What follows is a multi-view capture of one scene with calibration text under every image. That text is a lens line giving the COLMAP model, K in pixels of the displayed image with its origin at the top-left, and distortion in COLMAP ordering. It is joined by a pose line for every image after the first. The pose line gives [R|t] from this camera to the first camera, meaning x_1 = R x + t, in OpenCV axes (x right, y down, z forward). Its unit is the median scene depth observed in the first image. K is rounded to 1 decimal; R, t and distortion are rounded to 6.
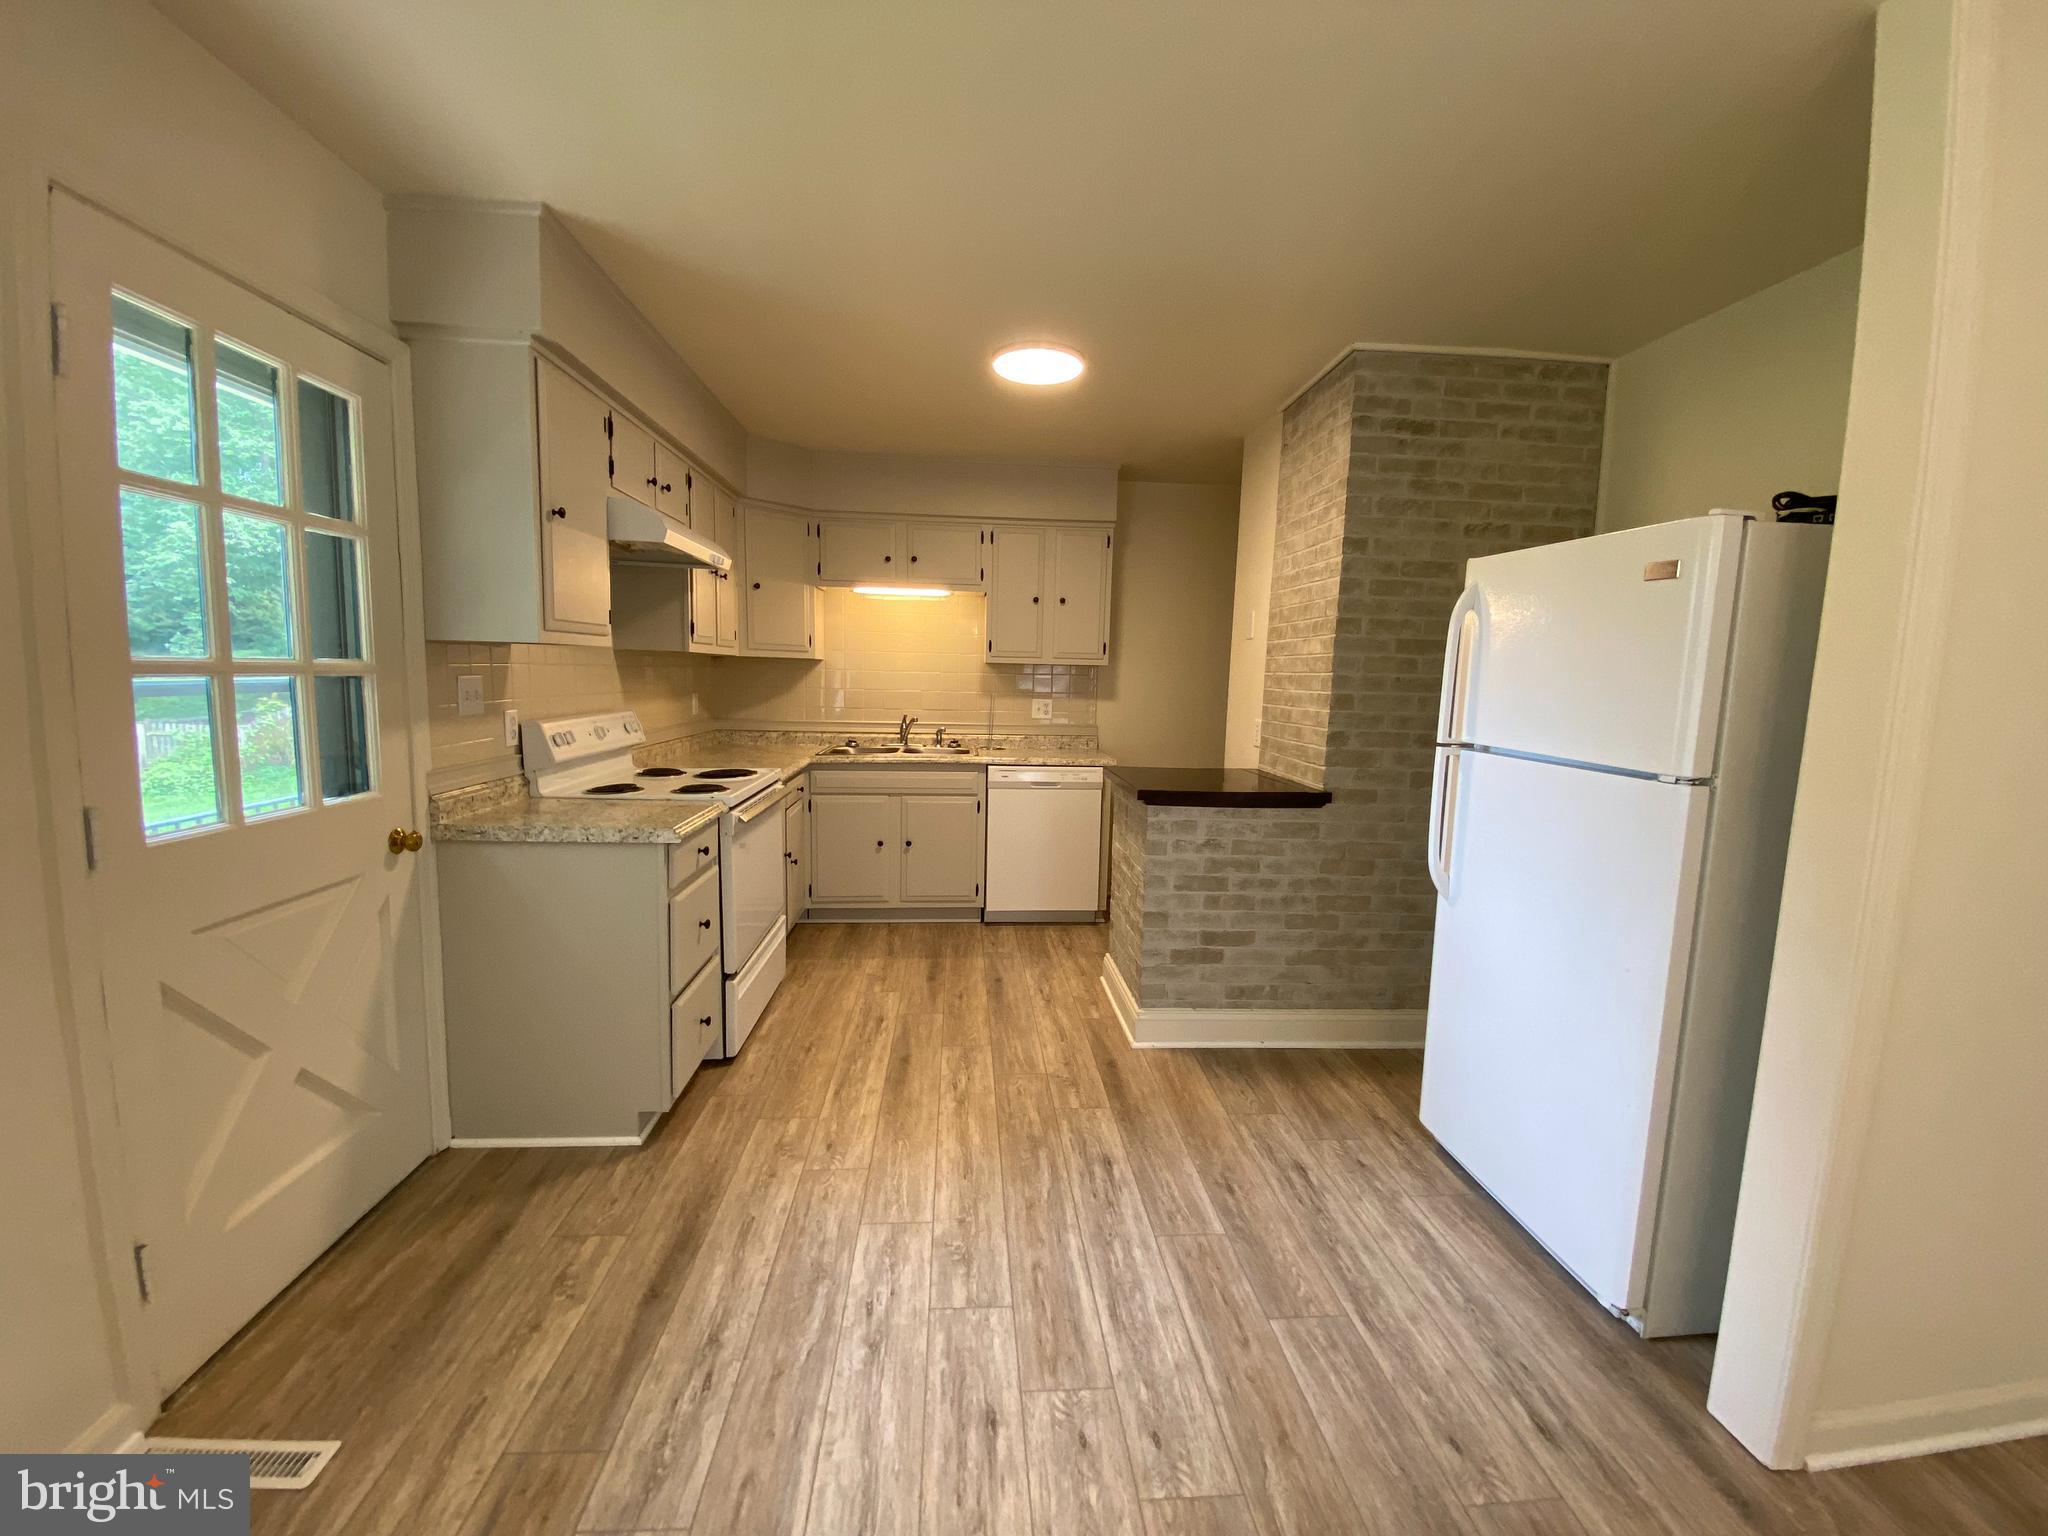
lens RADIAL K [[823.8, 0, 1027.2], [0, 823.8, 765.4], [0, 0, 1]] dist [0.031114, -0.026236]
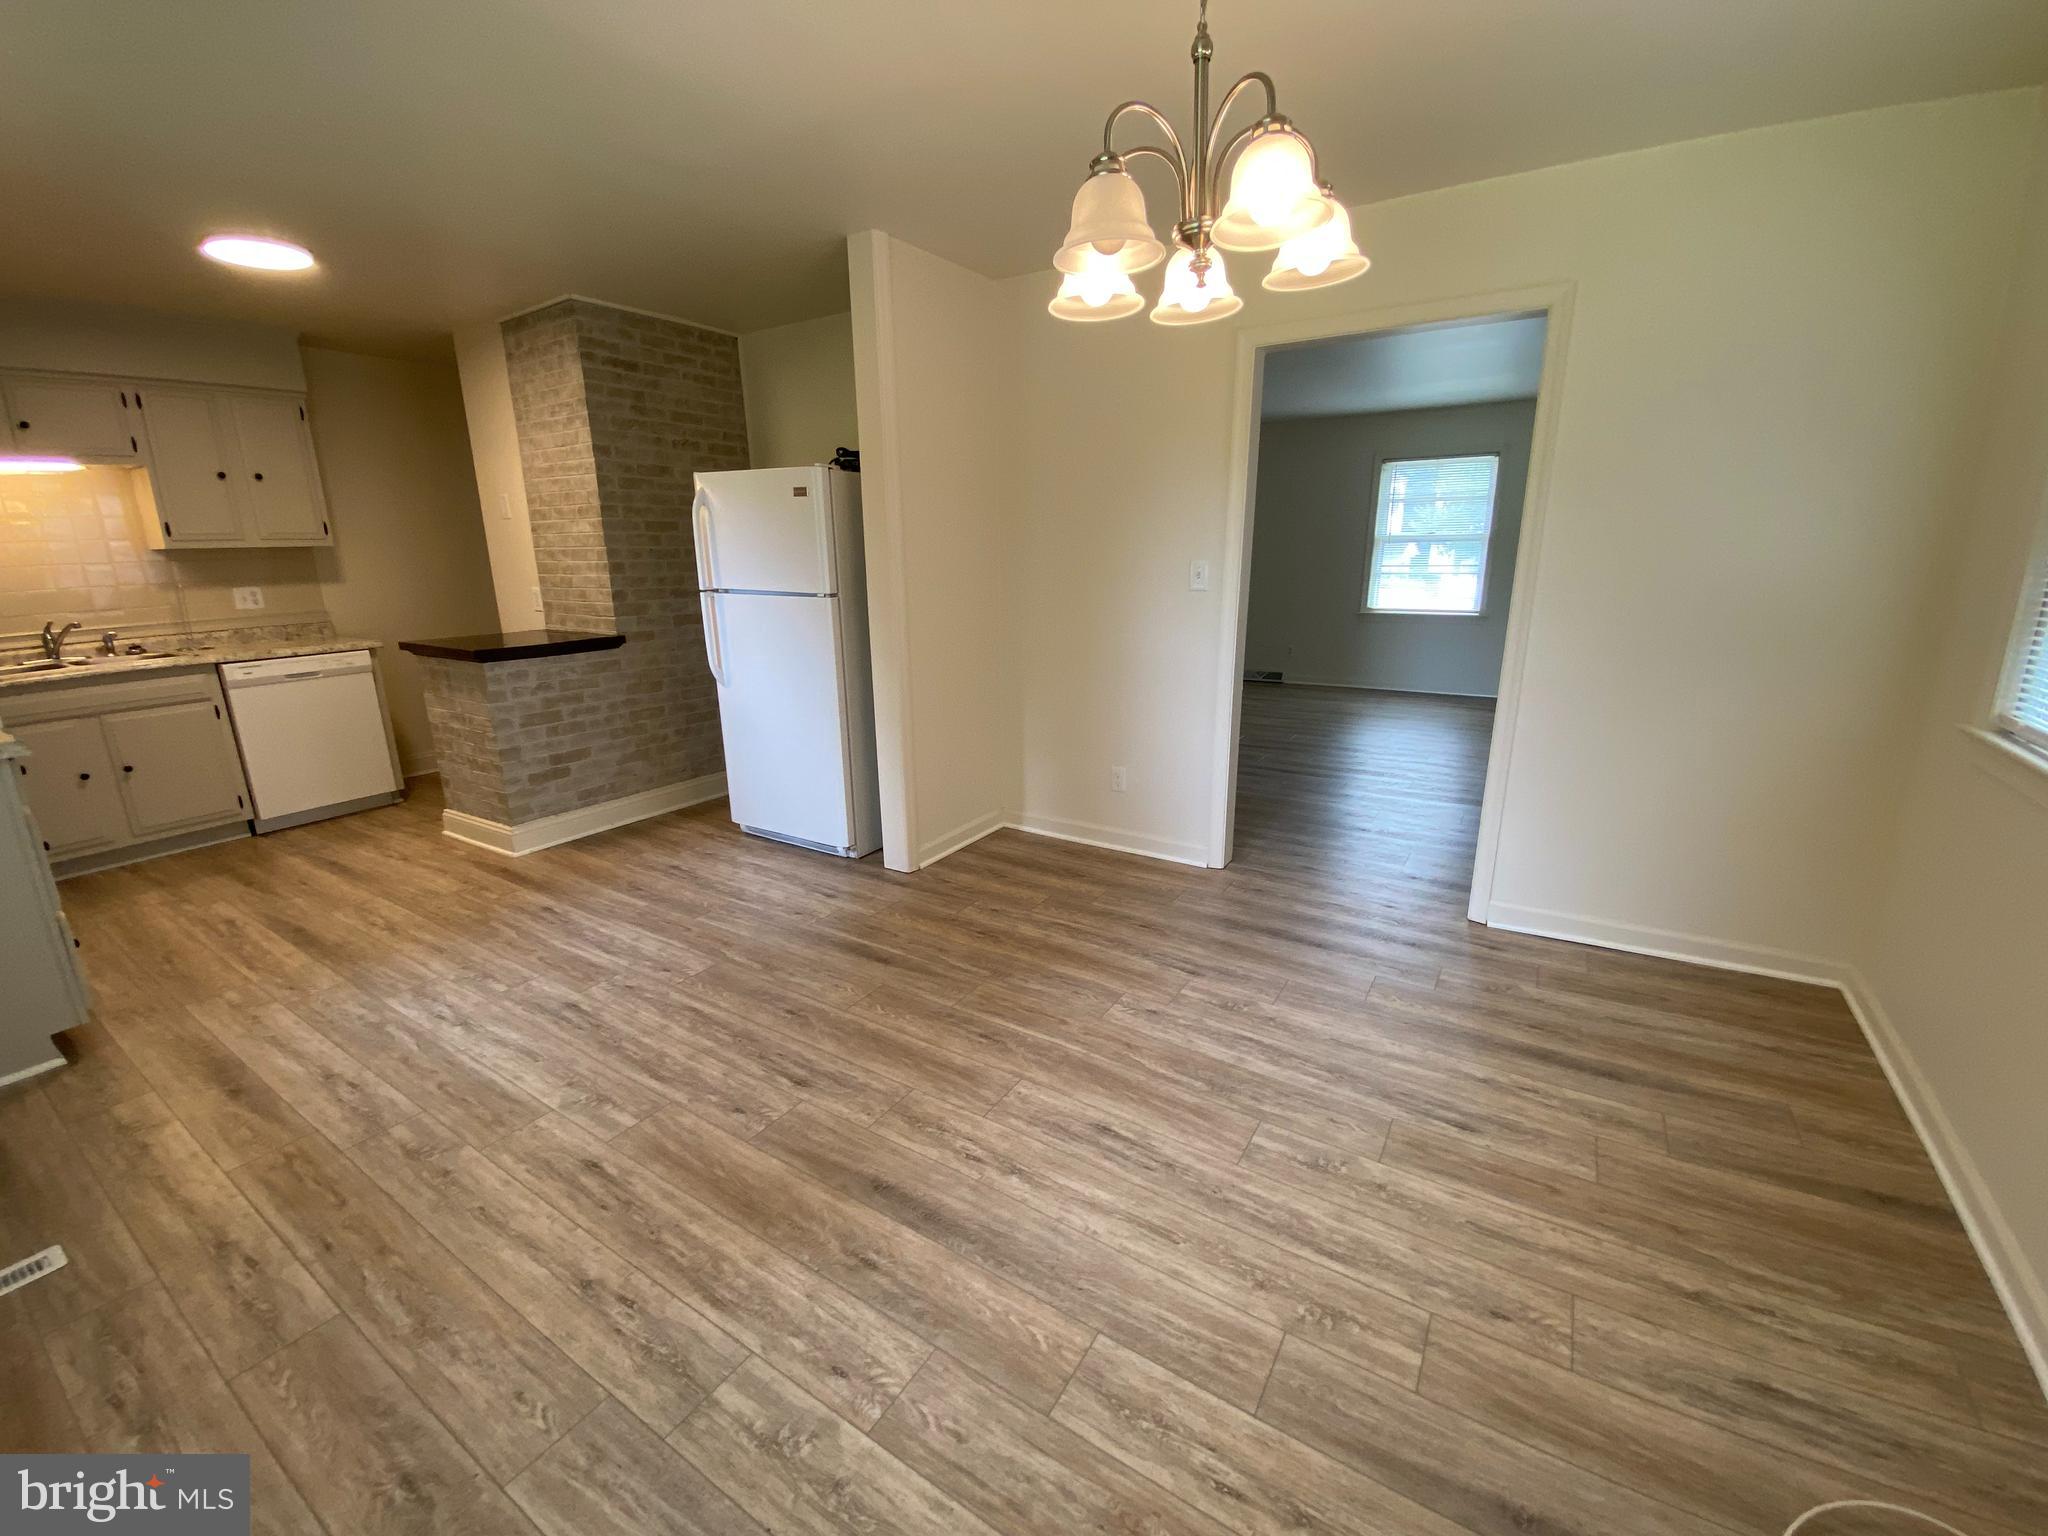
lens RADIAL K [[823.8, 0, 1027.2], [0, 823.8, 765.4], [0, 0, 1]] dist [0.031114, -0.026236]
pose [[0.598619, -0.240901, 0.763952, -0.345258], [0.119686, 0.969900, 0.212059, 0.030266], [-0.792042, -0.035508, 0.609433, -0.396889]]
